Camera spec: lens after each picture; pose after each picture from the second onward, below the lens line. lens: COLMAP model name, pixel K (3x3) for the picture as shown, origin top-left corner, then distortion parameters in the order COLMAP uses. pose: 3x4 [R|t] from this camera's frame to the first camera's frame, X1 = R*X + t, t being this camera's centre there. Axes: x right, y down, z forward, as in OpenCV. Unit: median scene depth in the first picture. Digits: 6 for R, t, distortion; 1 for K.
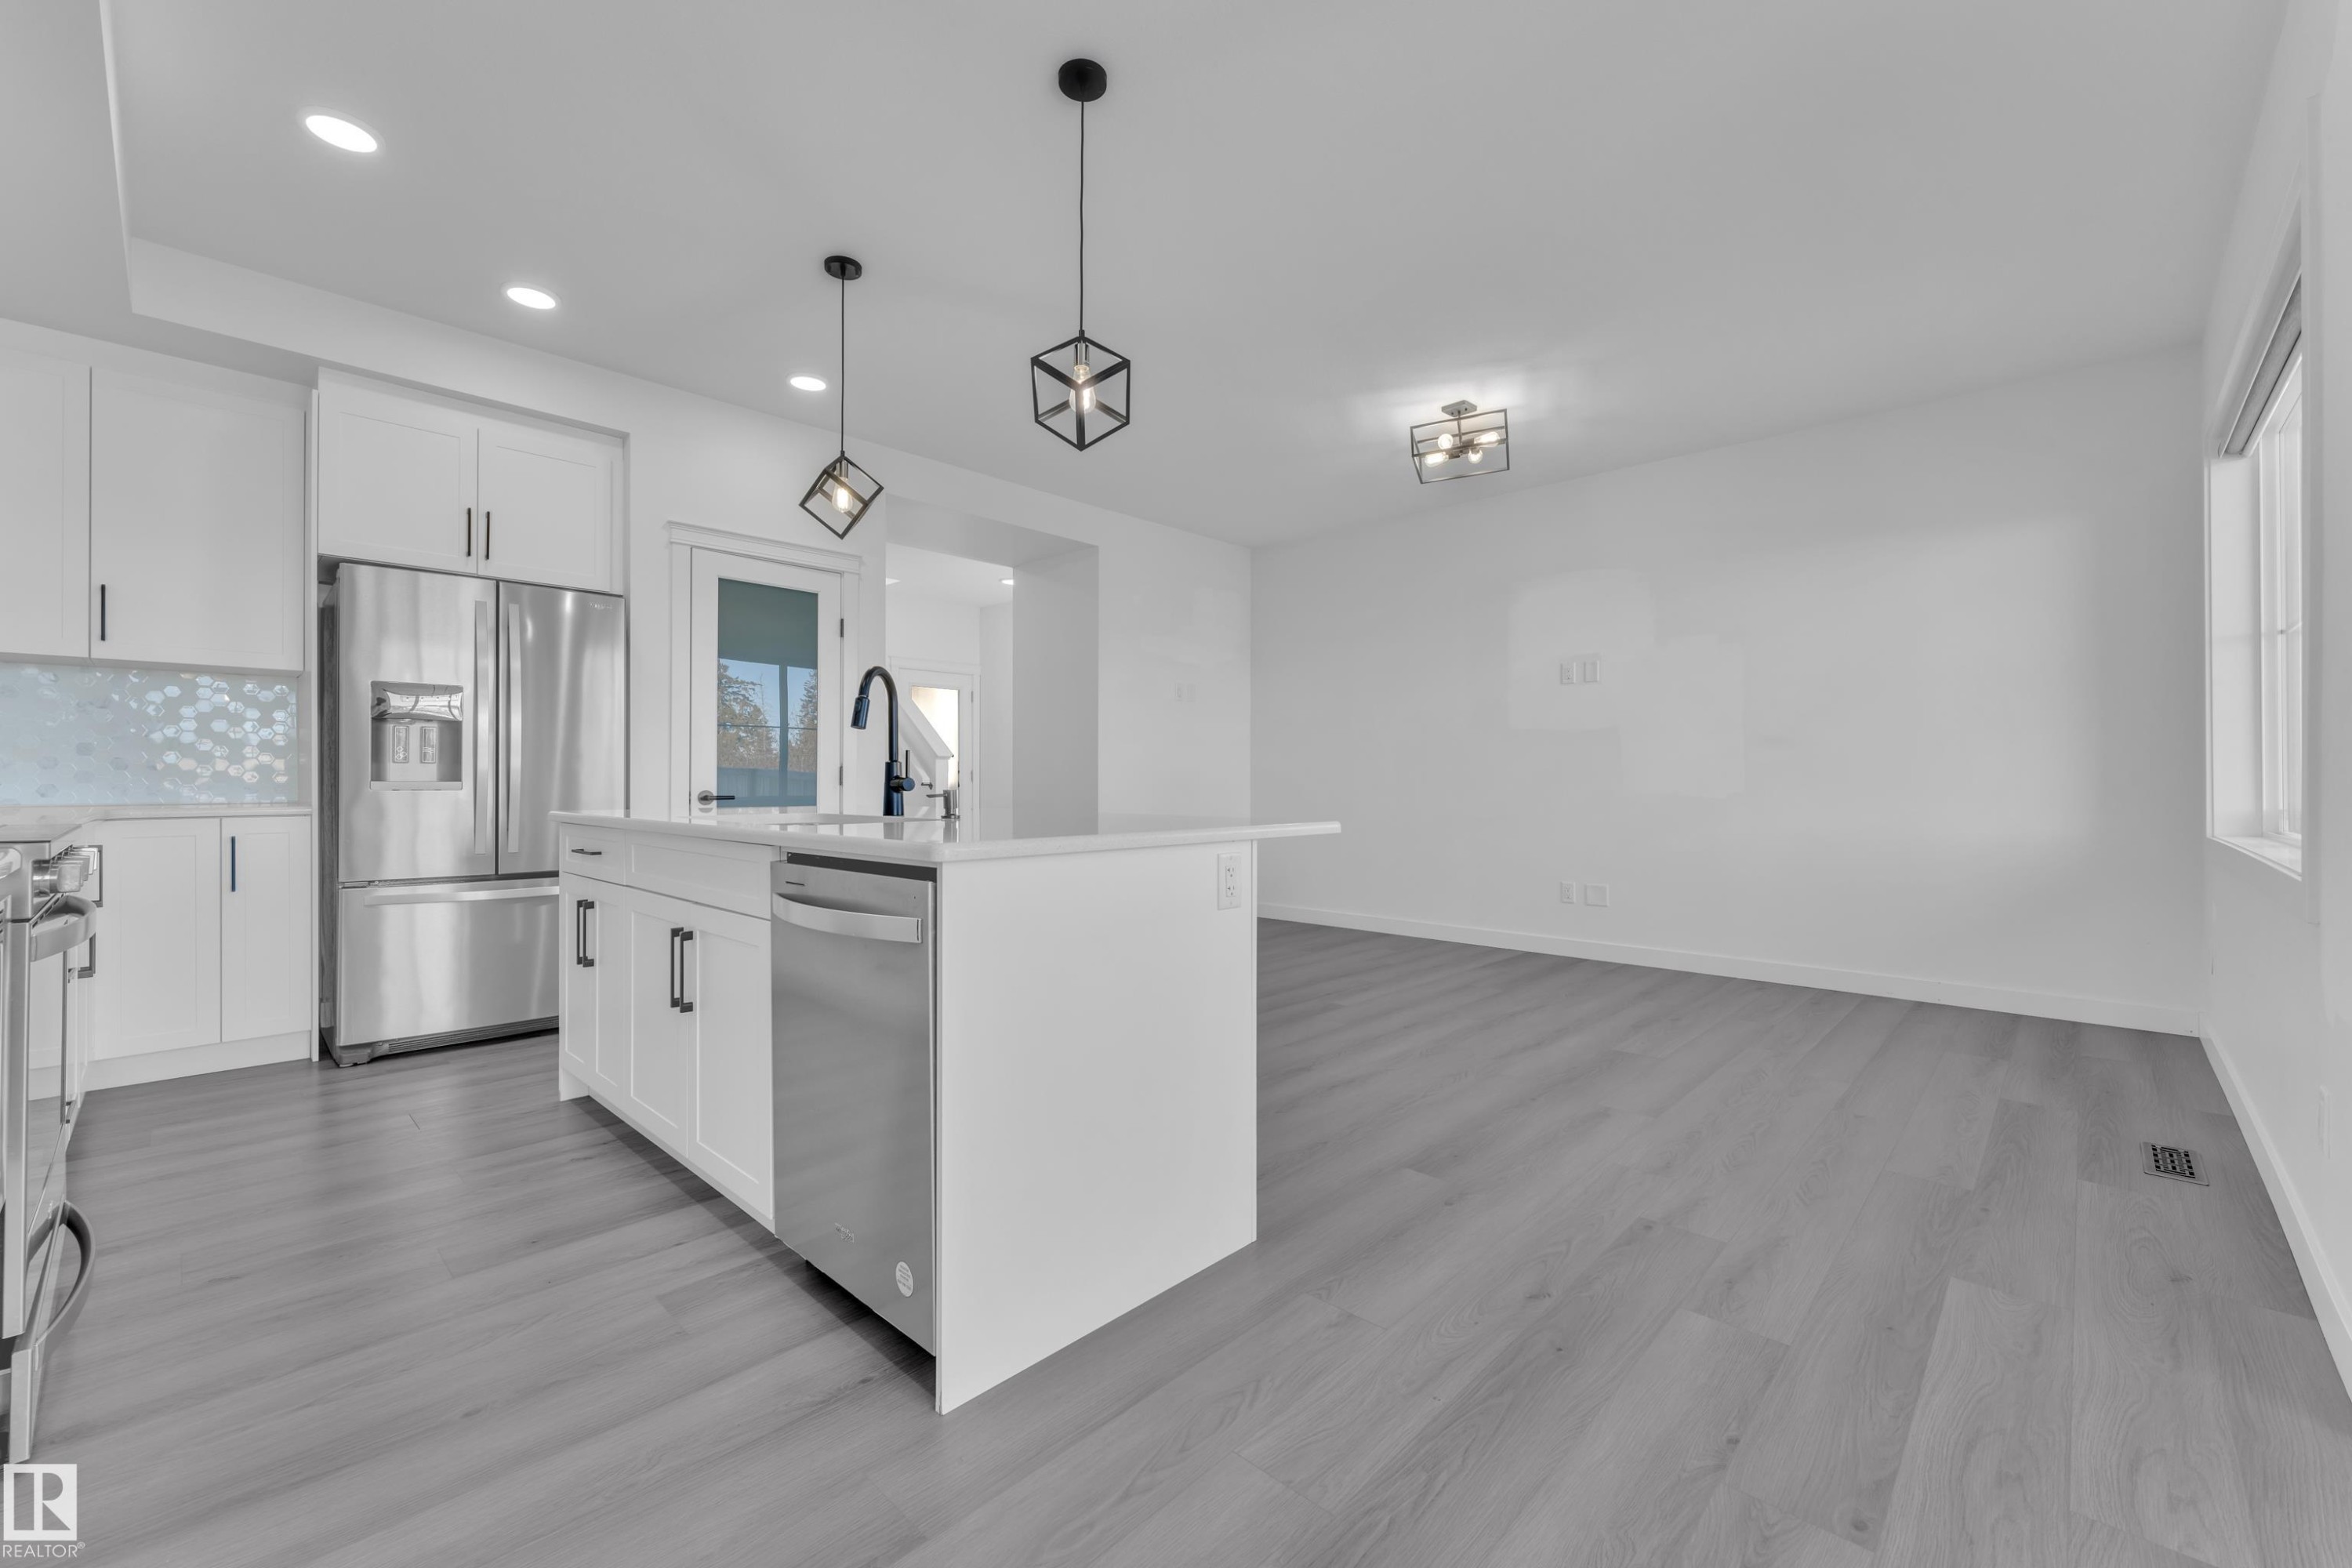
lens RADIAL K [[951.4, 0, 1172.4], [0, 951.4, 776.3], [0, 0, 1]] dist [0.001878, 0.000073]
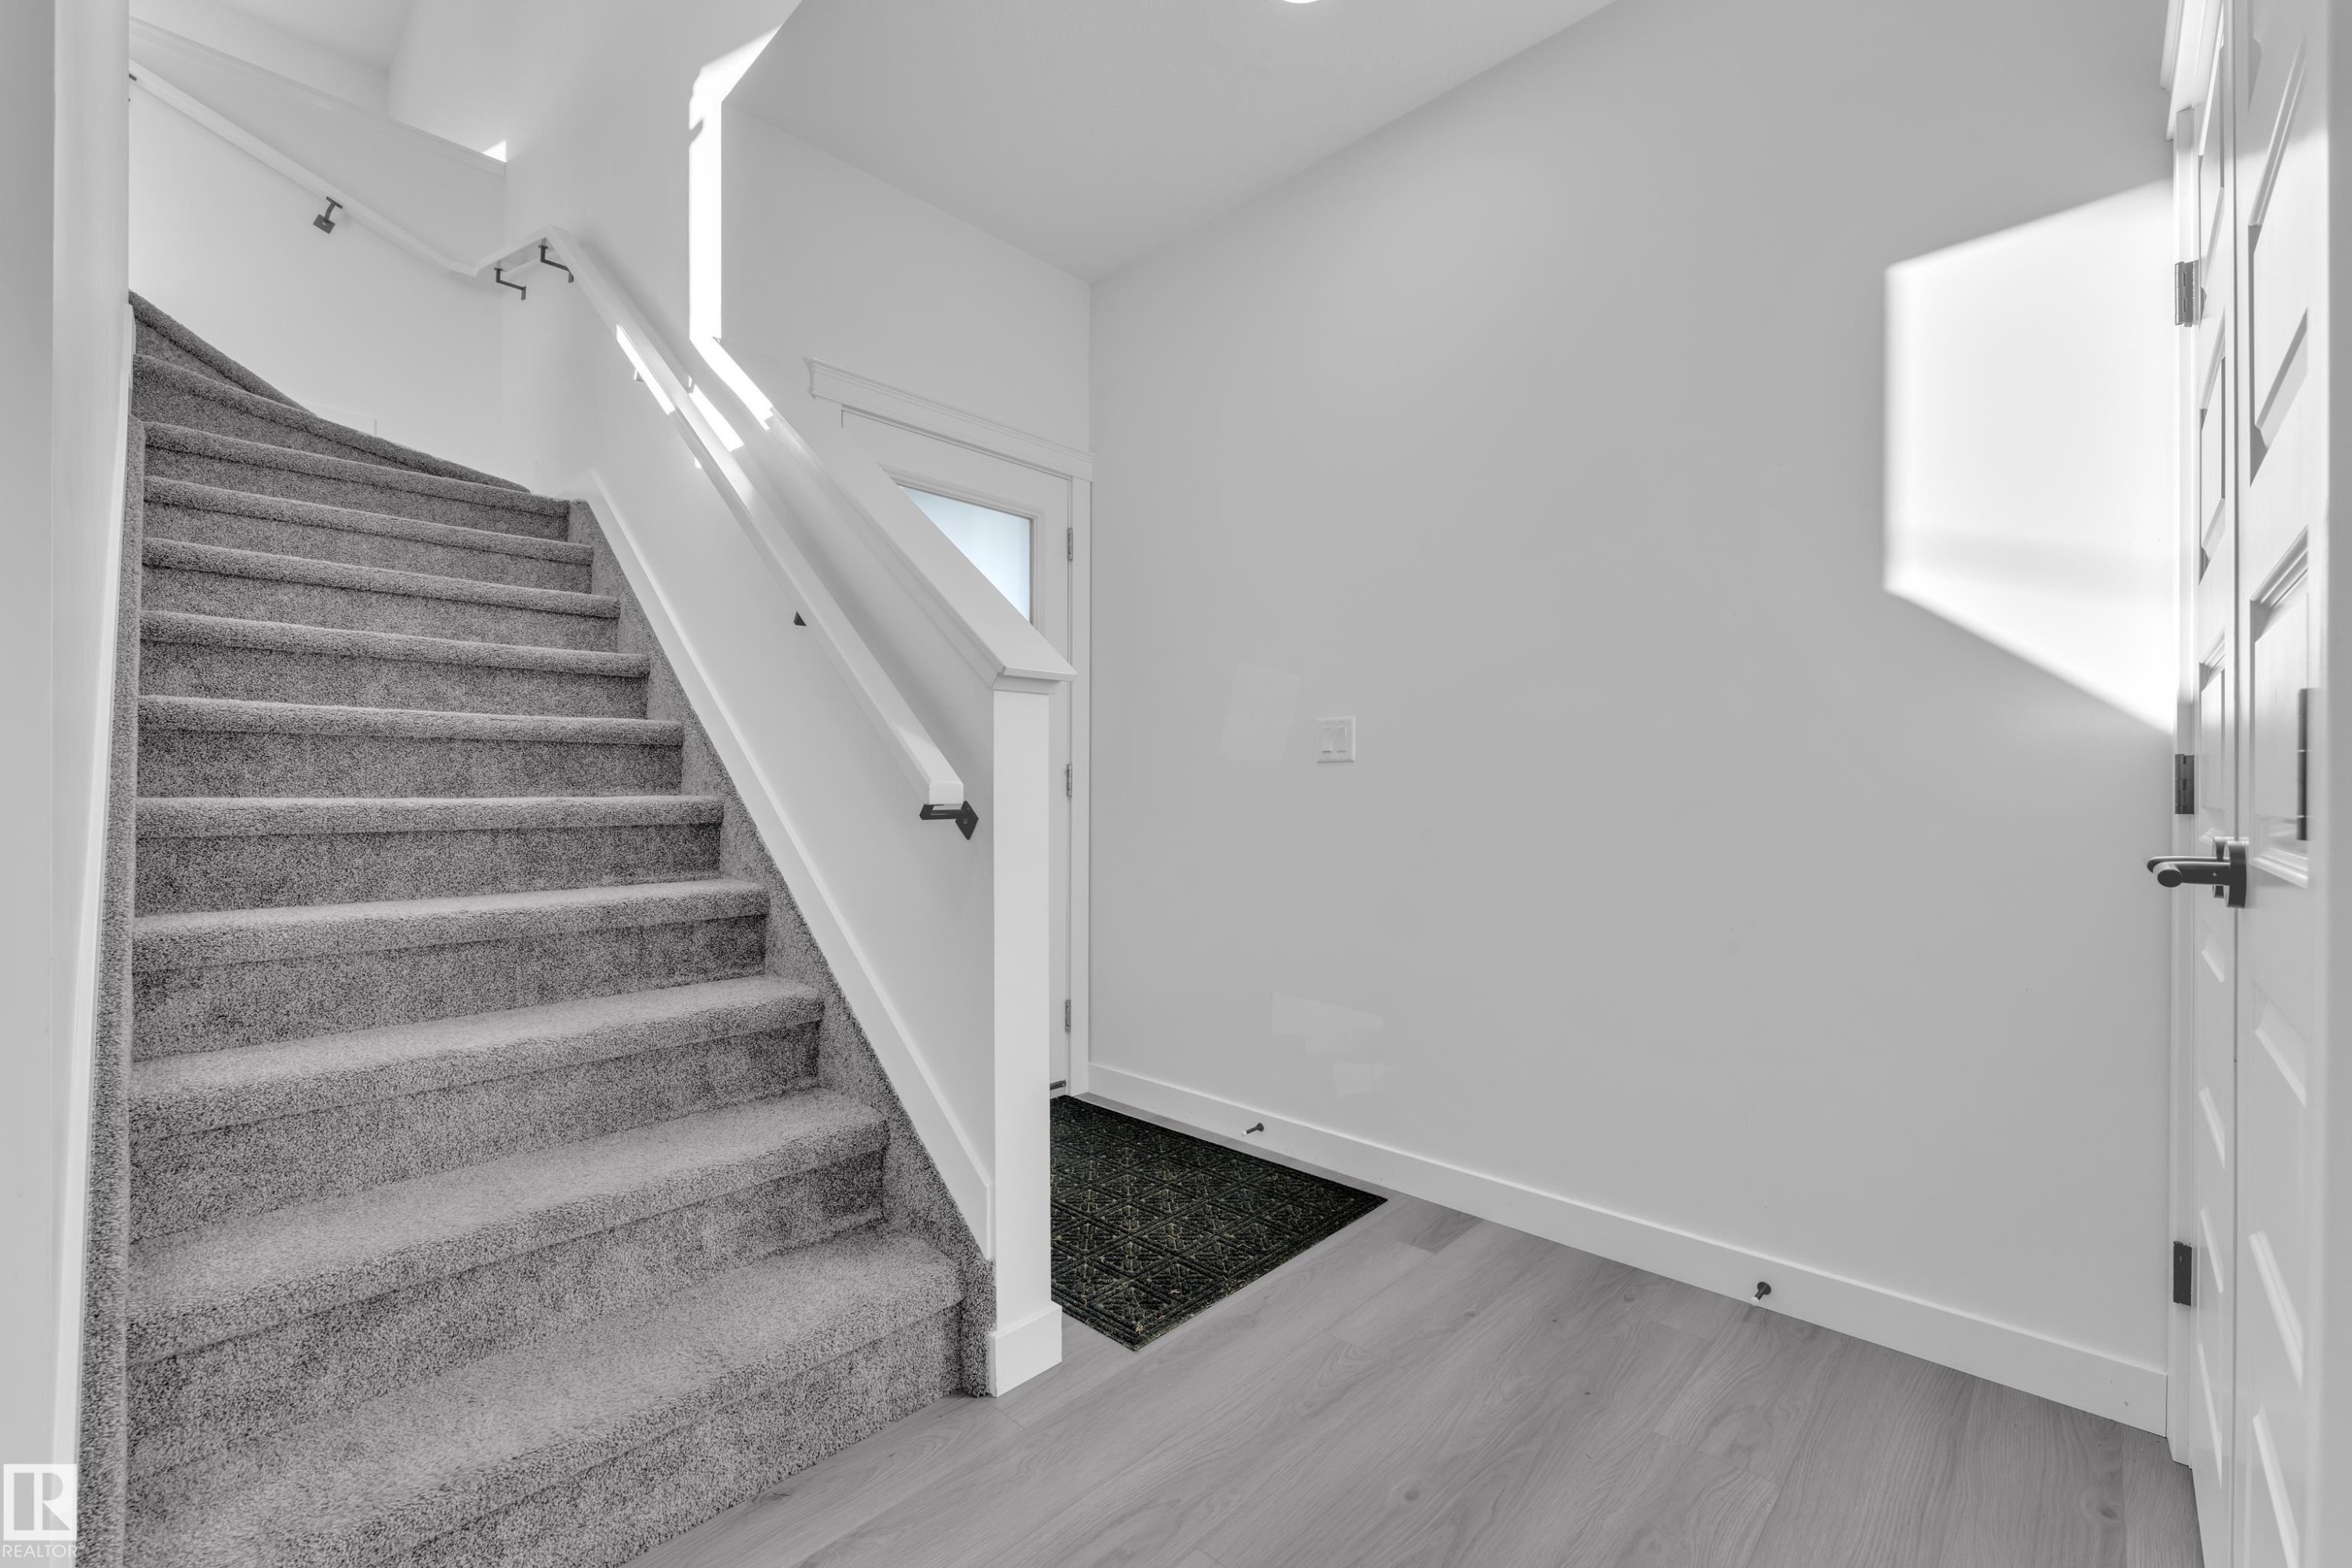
lens RADIAL K [[976.1, 0, 1179.6], [0, 976.1, 794.6], [0, 0, 1]] dist [-0.002264, -0.000561]
pose [[0.999984, -0.000605, 0.005659, -0.479311], [0.000584, 0.999993, 0.003628, 0.009161], [-0.005661, -0.003624, 0.999977, 1.809068]]
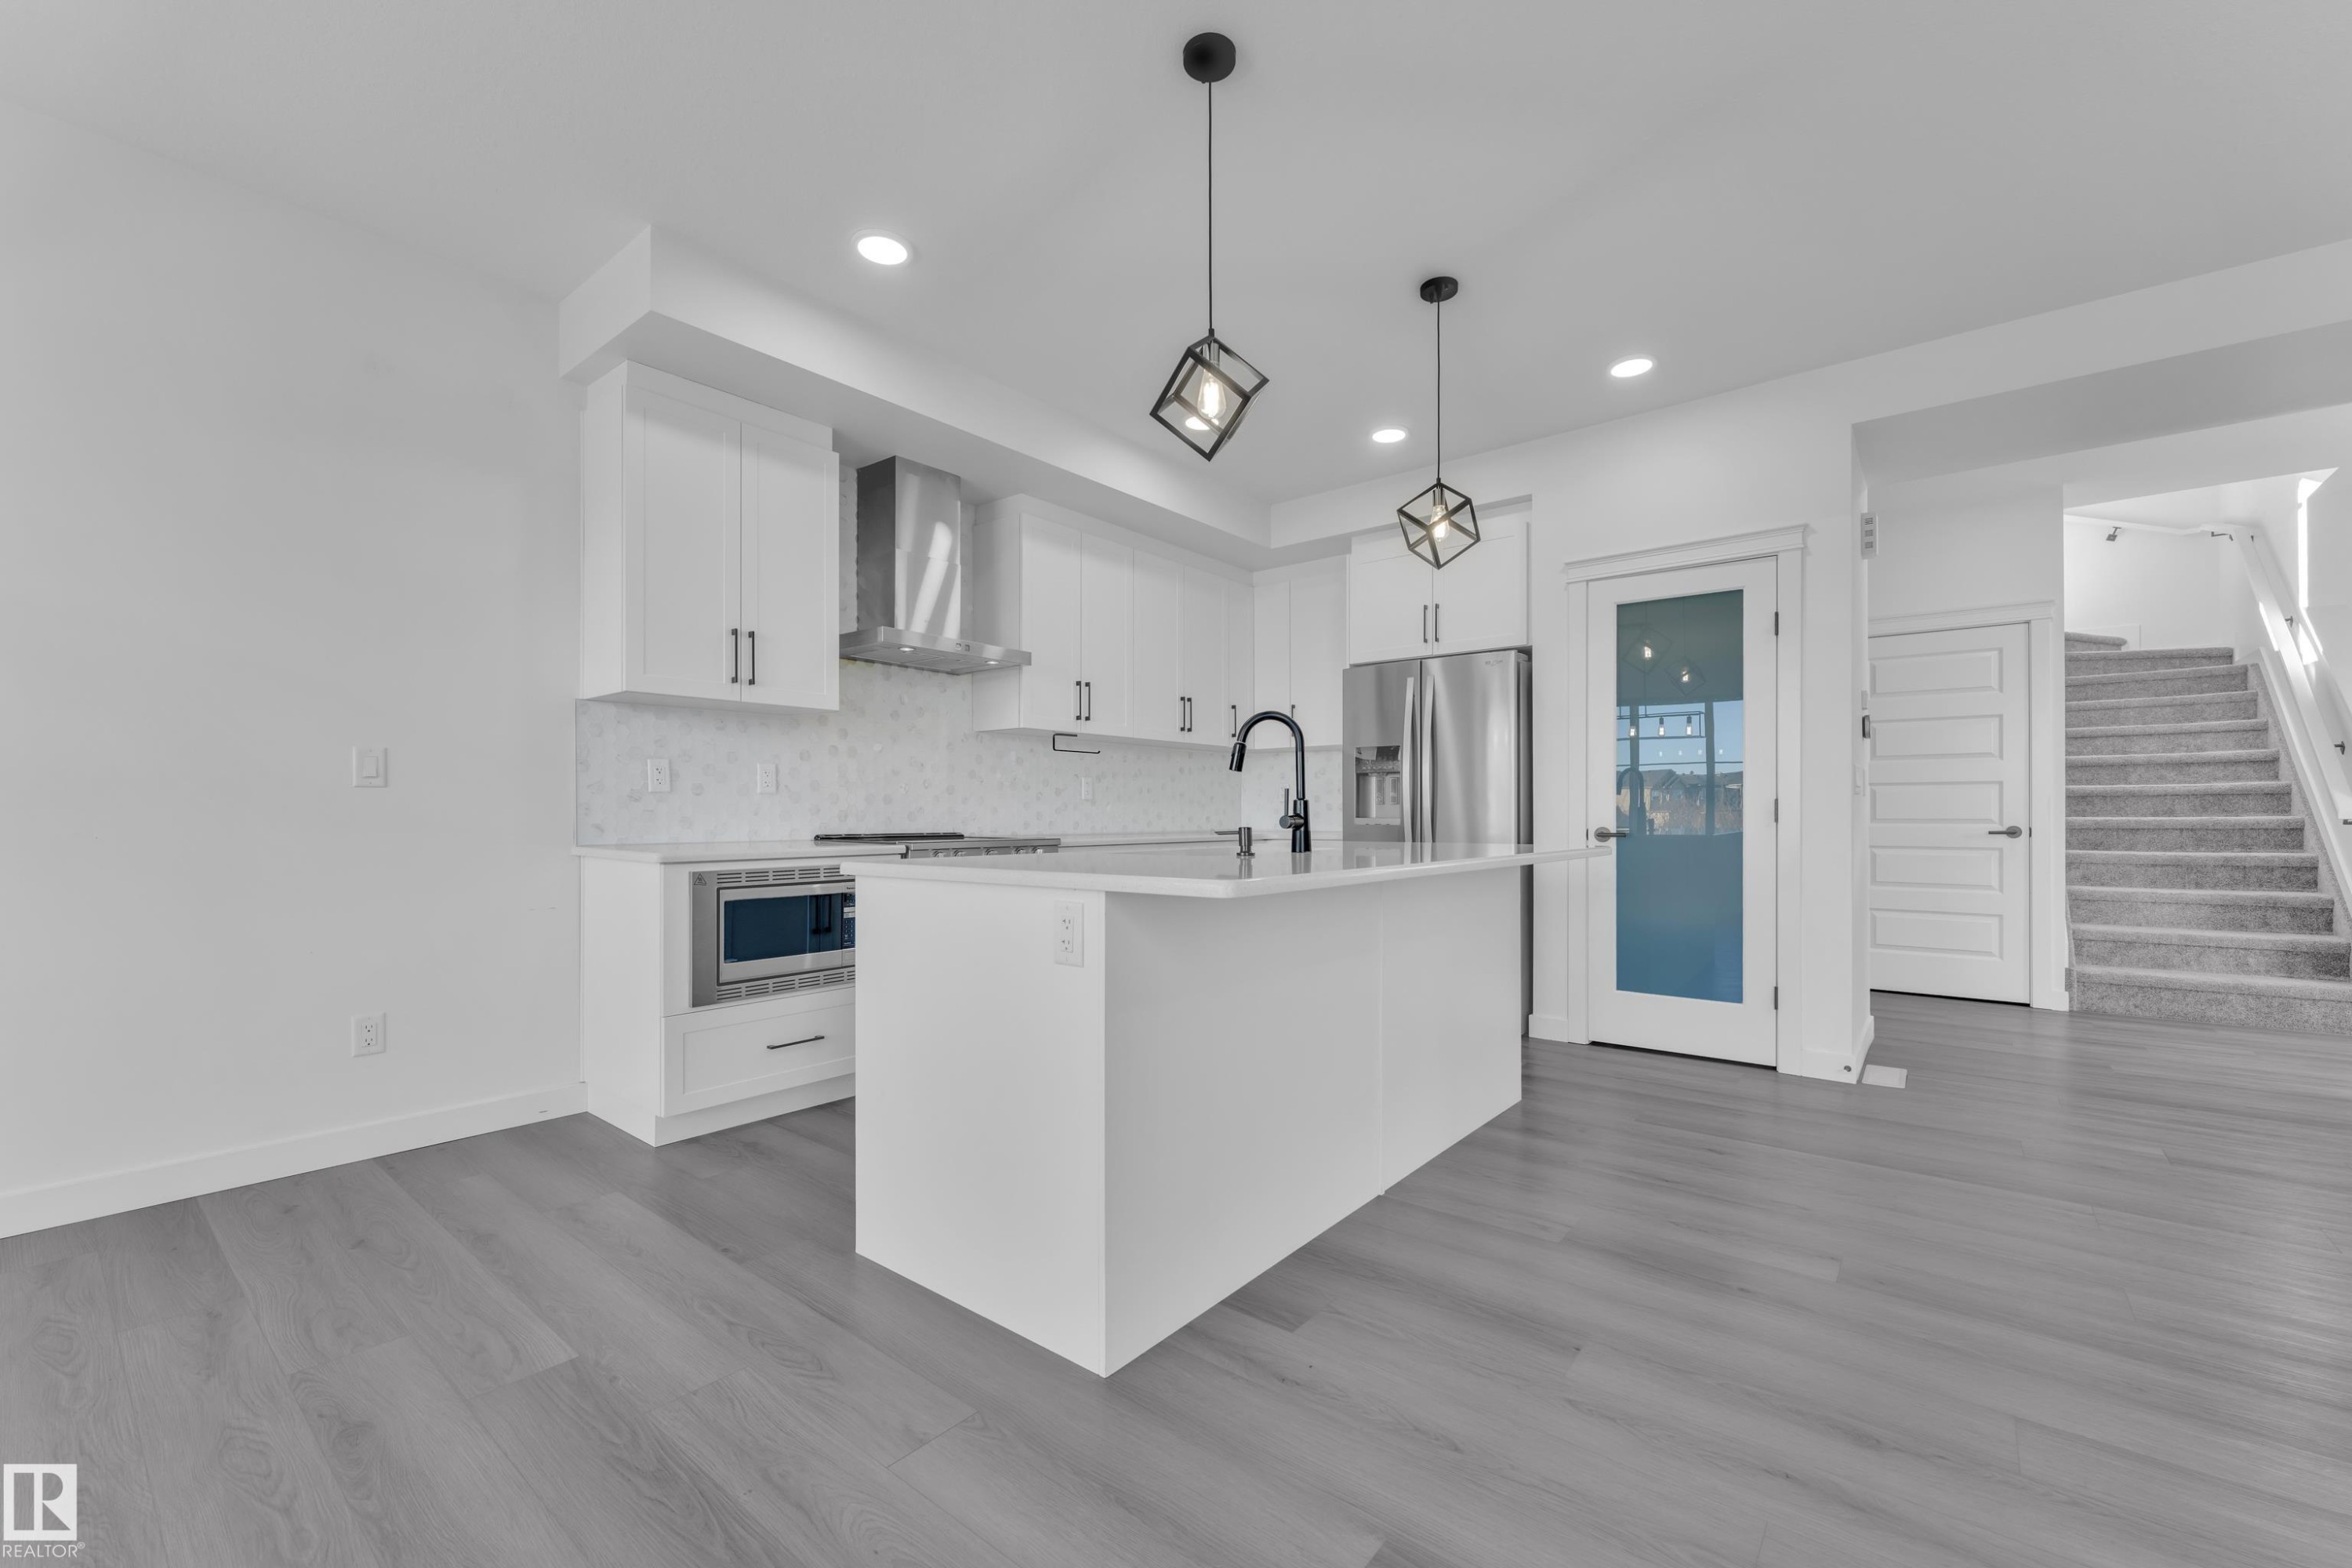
lens RADIAL K [[952.0, 0, 1172.2], [0, 952.0, 813.1], [0, 0, 1]] dist [0.002410, 0.000616]
pose [[0.078644, -0.004537, -0.996892, 0.558152], [0.006668, 0.999970, -0.004025, 0.001568], [0.996880, -0.006331, 0.078672, 0.607282]]
